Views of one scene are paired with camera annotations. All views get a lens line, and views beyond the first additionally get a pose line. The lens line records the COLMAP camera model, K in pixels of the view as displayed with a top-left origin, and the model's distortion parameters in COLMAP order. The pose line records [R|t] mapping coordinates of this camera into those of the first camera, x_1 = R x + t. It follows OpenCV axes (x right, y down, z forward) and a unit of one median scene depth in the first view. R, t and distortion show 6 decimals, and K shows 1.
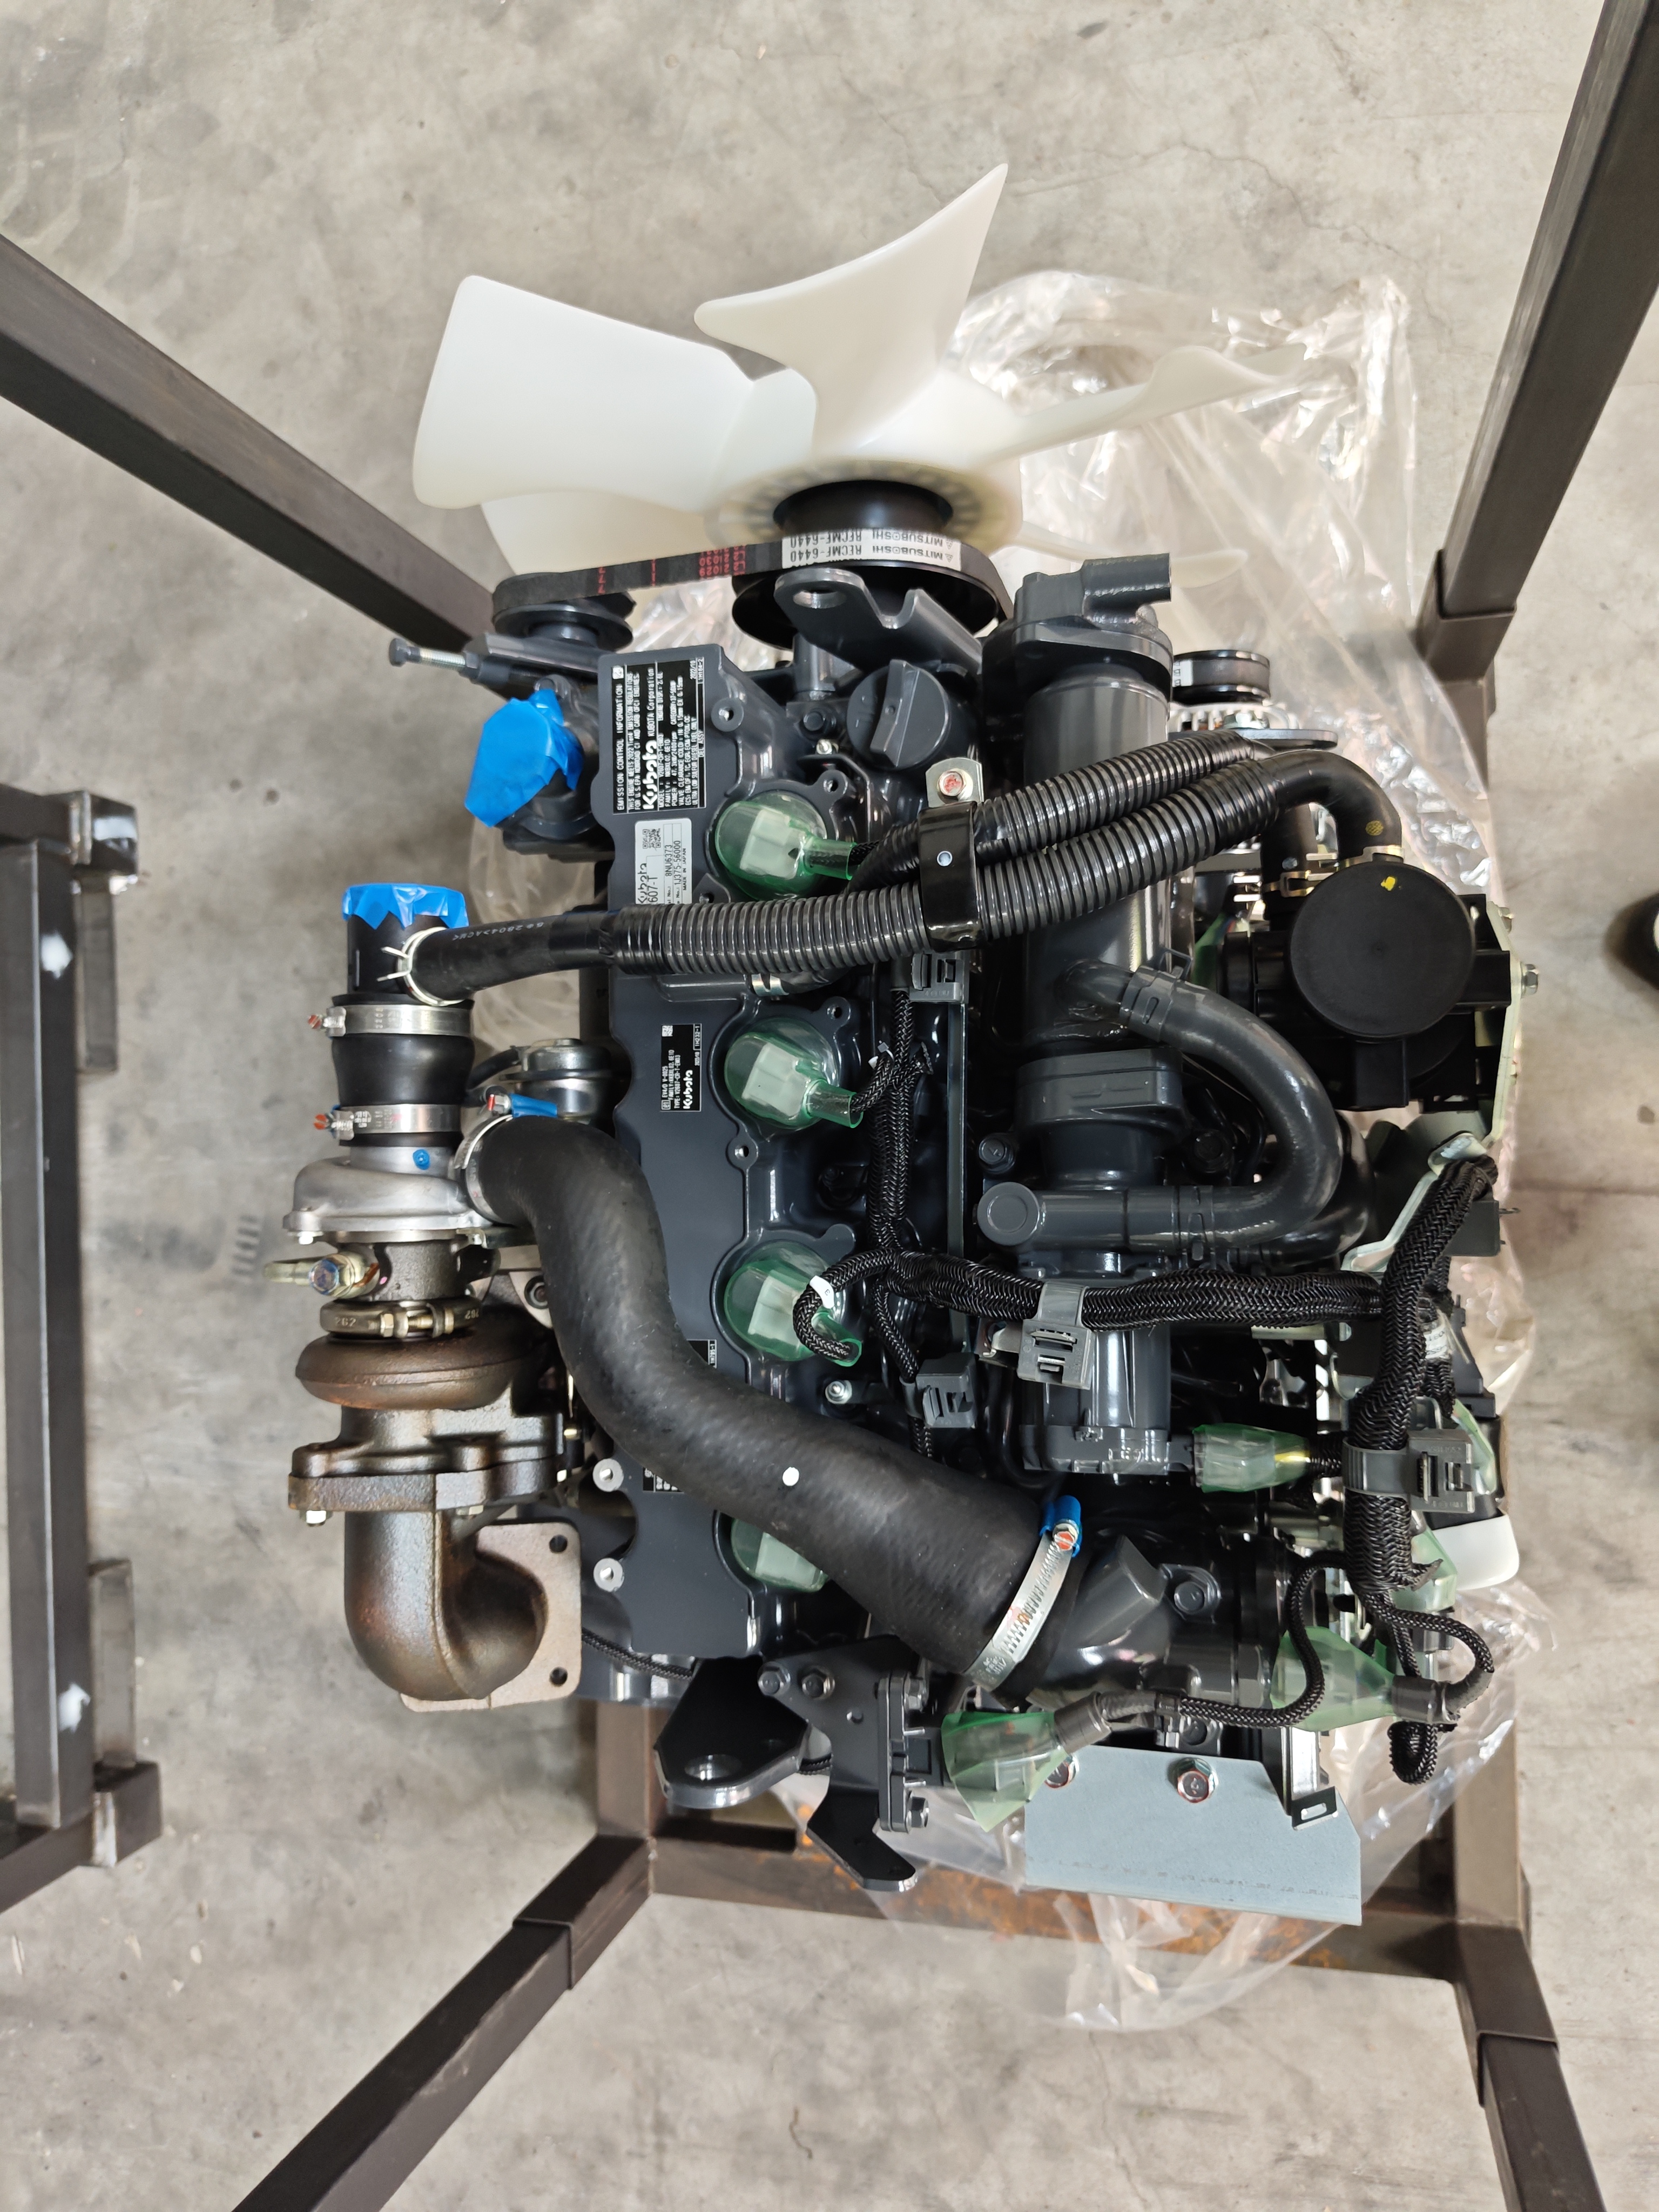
lens RADIAL K [[1574.2, 0, 831.8], [0, 1574.2, 1109.0], [0, 0, 1]] dist [0.009889, -0.001218]
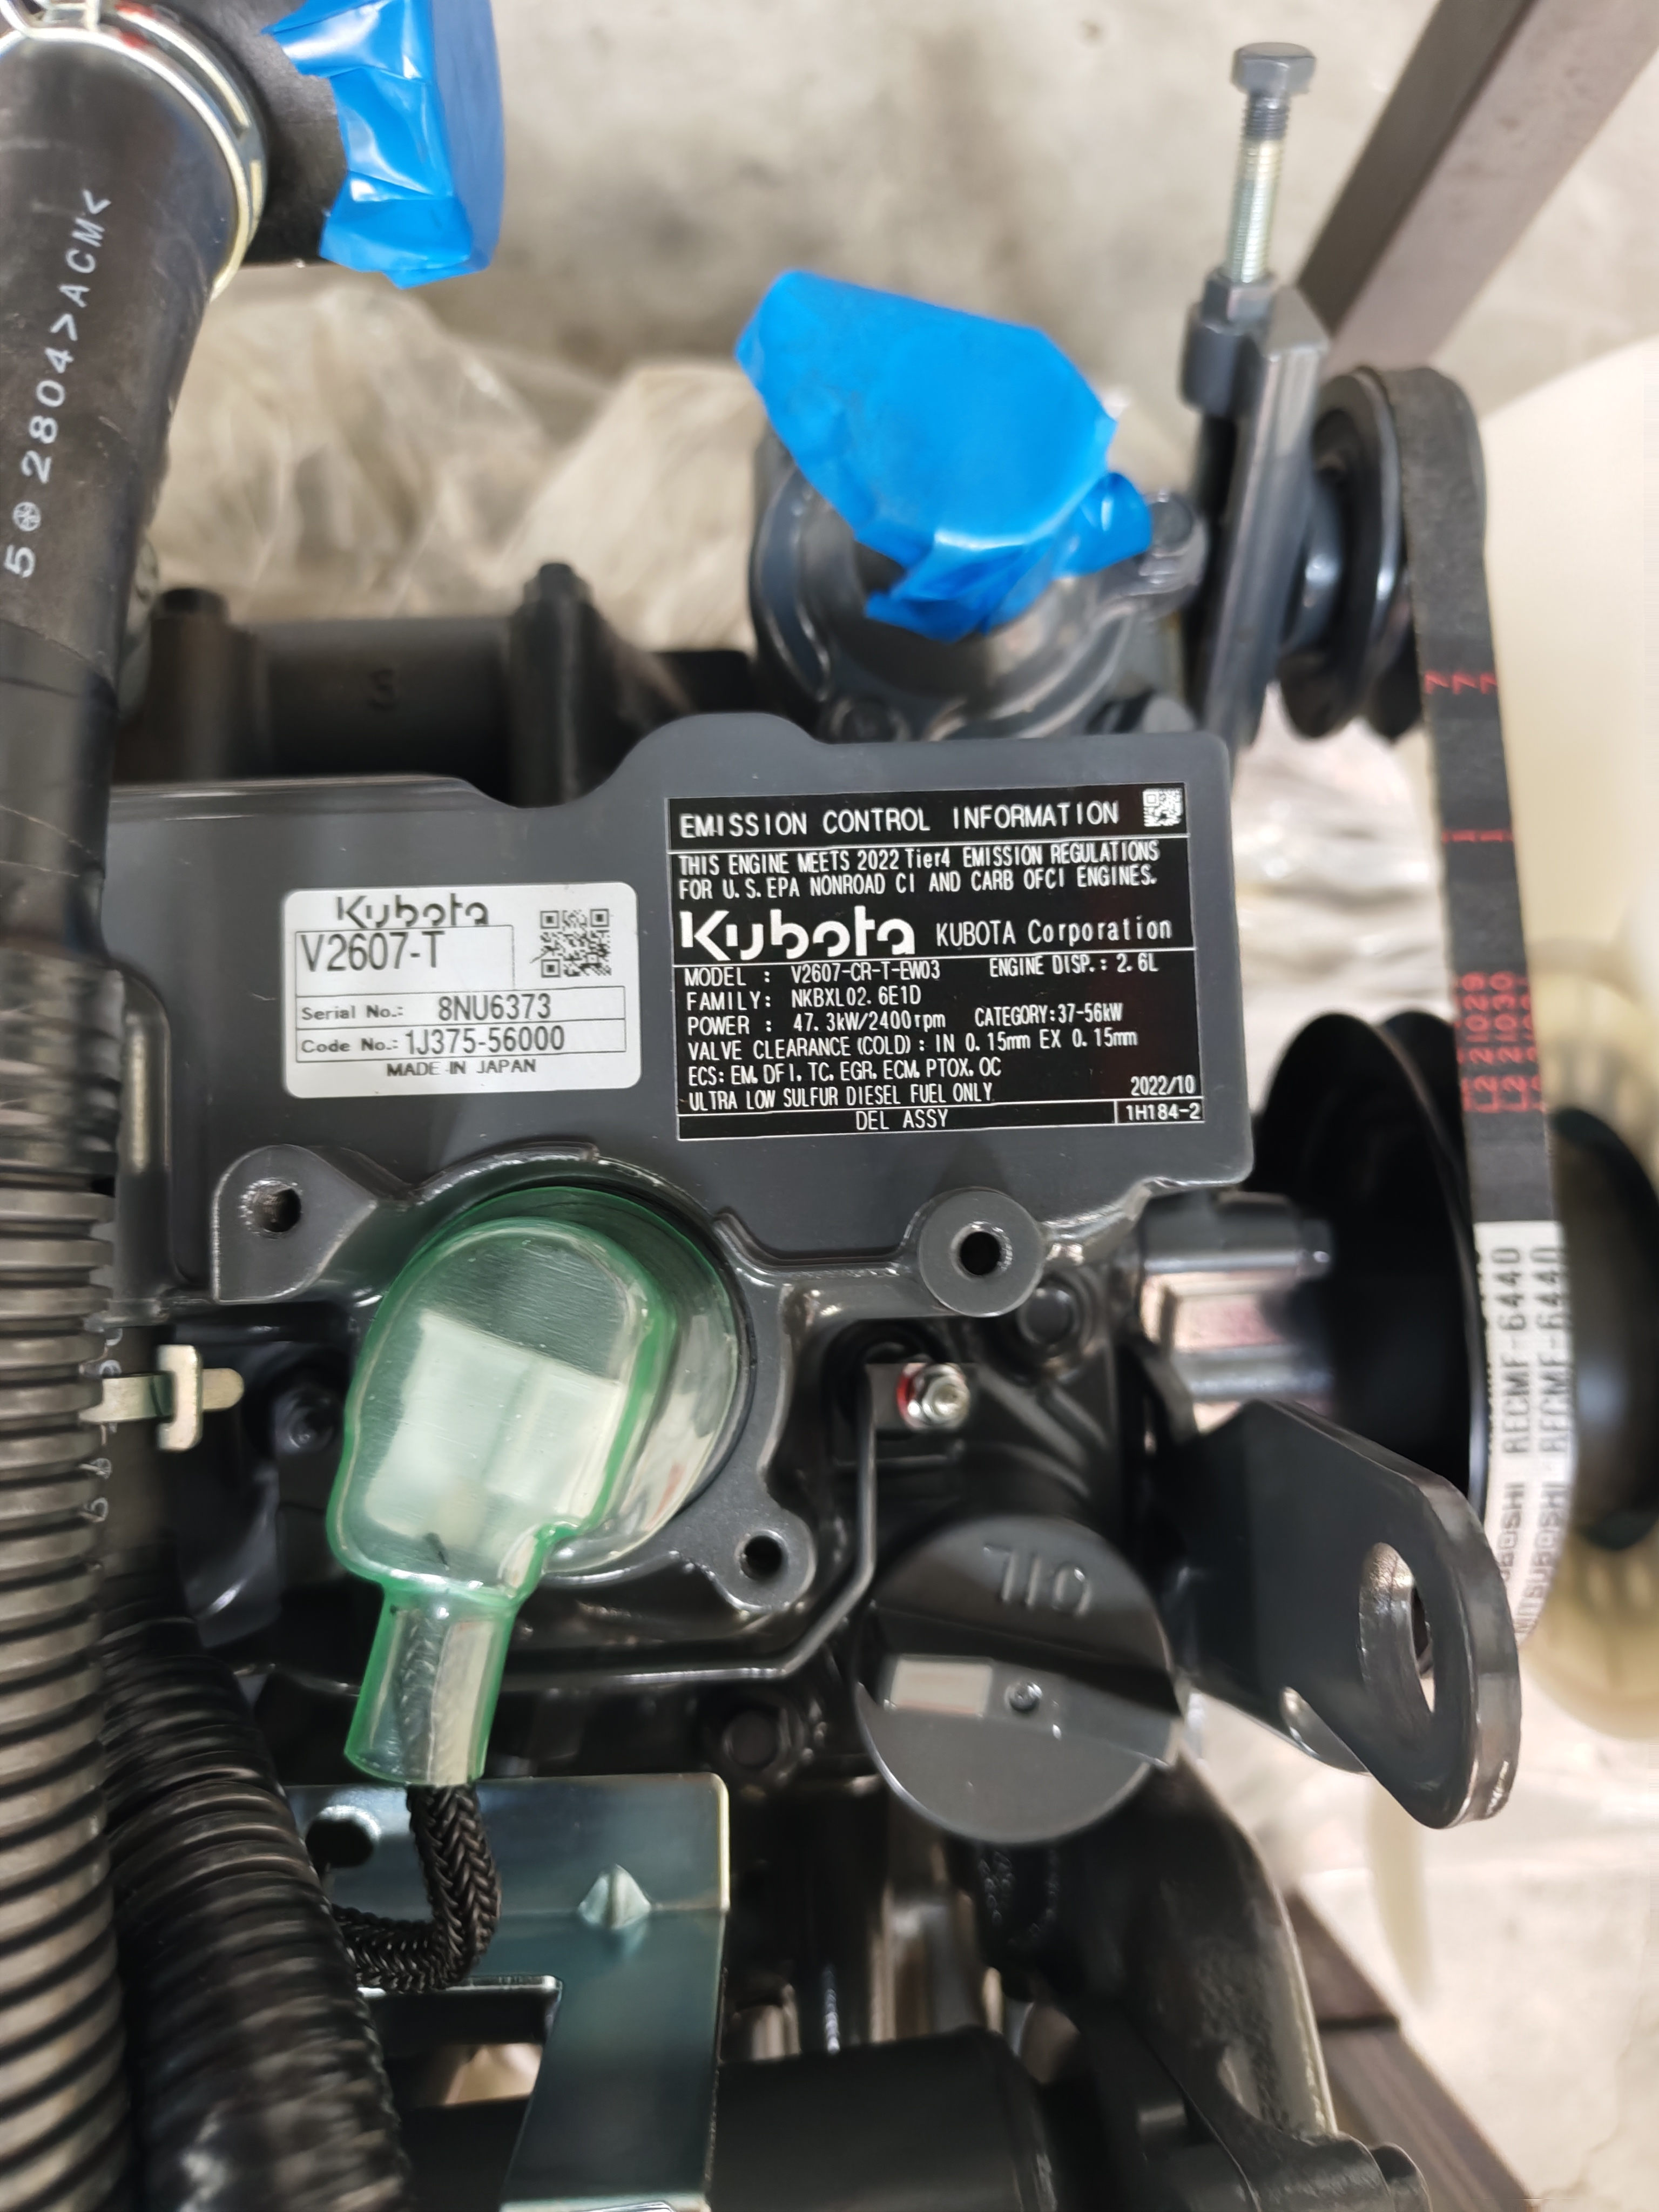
lens RADIAL K [[1574.2, 0, 830.2], [0, 1574.2, 1103.1], [0, 0, 1]] dist [0.009889, -0.001218]
pose [[0.018390, 0.980983, 0.193222, -0.139956], [-0.999823, 0.017278, 0.007437, -0.219152], [0.003957, -0.193325, 0.981127, 0.714030]]
